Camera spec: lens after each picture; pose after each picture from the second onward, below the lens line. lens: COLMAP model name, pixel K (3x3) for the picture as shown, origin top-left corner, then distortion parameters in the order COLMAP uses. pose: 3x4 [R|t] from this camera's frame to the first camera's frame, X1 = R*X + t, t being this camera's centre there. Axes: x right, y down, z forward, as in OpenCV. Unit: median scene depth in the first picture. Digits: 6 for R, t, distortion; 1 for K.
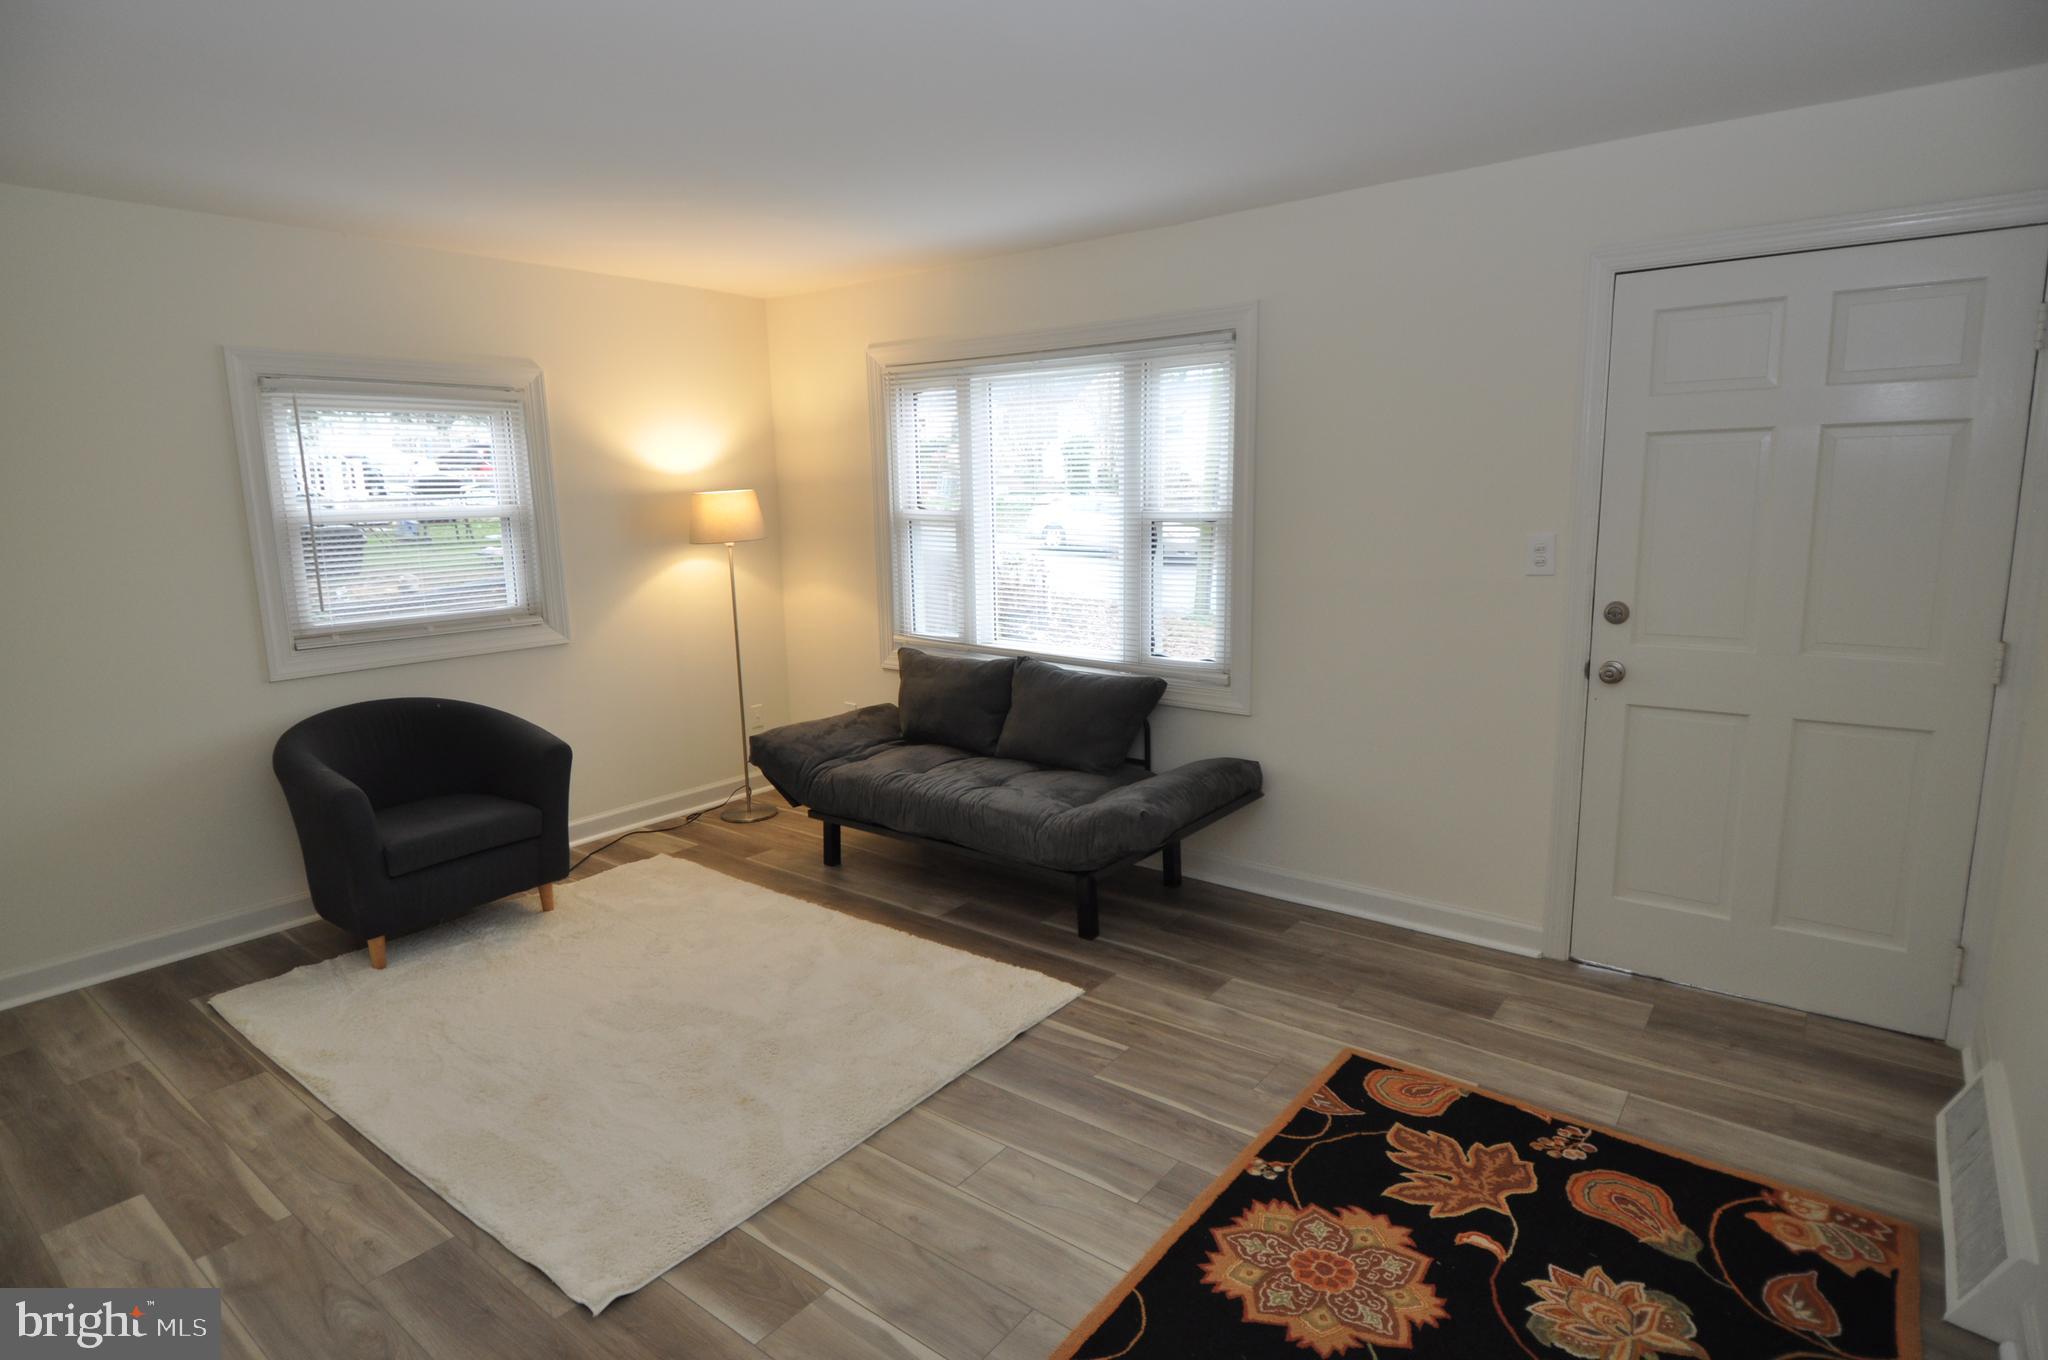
lens RADIAL K [[1075.2, 0, 1017.4], [0, 1075.2, 680.2], [0, 0, 1]] dist [0.035967, -0.046504]
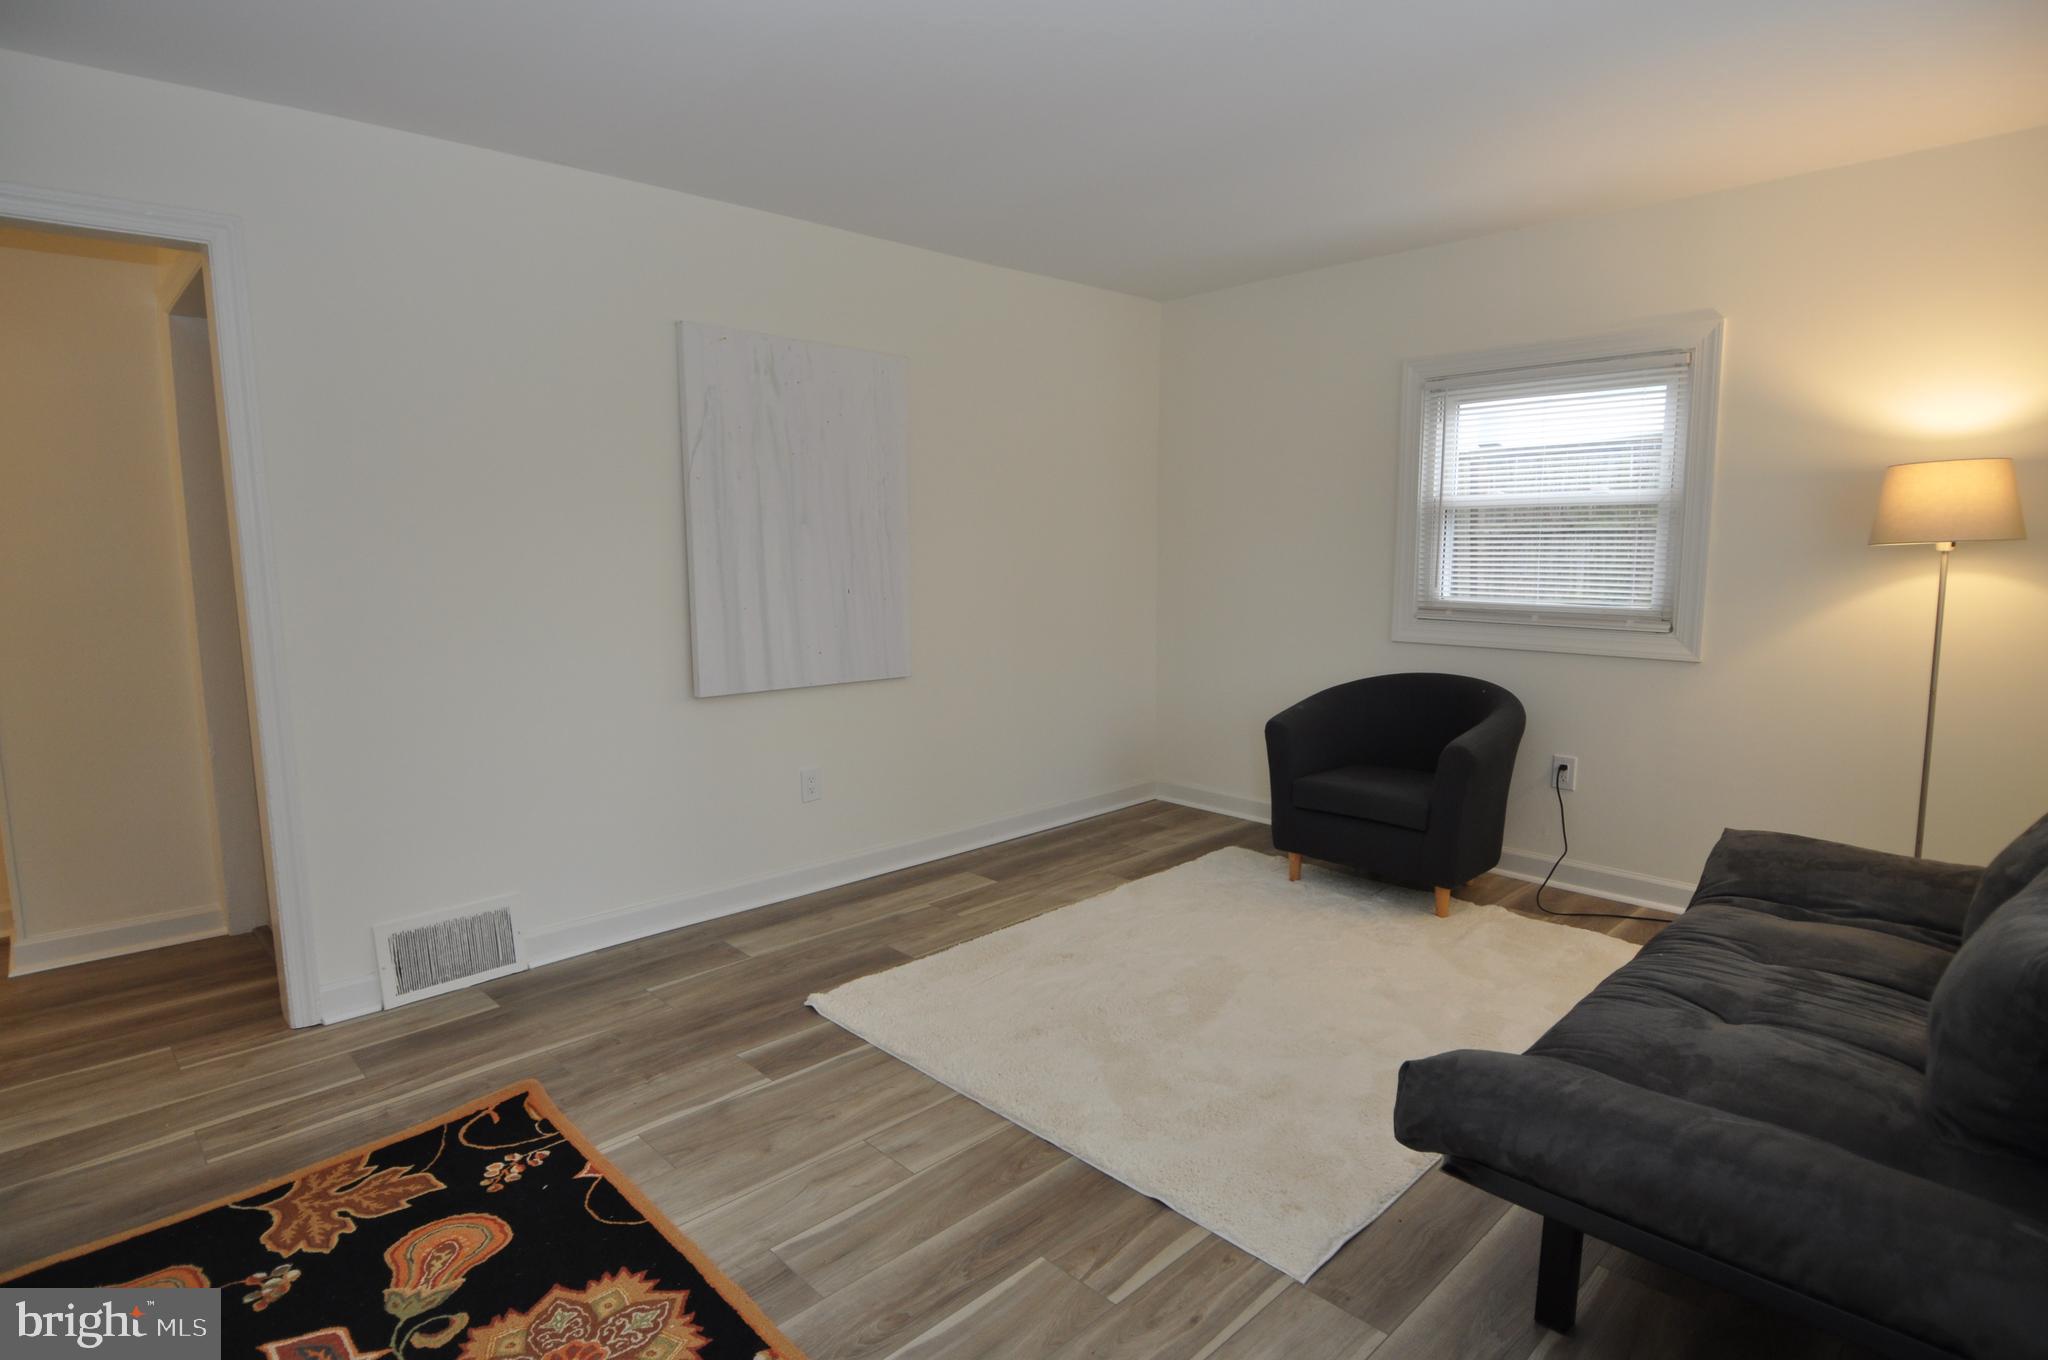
lens RADIAL K [[1075.2, 0, 1017.4], [0, 1075.2, 680.2], [0, 0, 1]] dist [0.035967, -0.046504]
pose [[-0.143191, 0.153488, -0.977721, 0.763391], [-0.161775, 0.970984, 0.176123, -0.140741], [0.976384, 0.183390, -0.114205, 1.052457]]
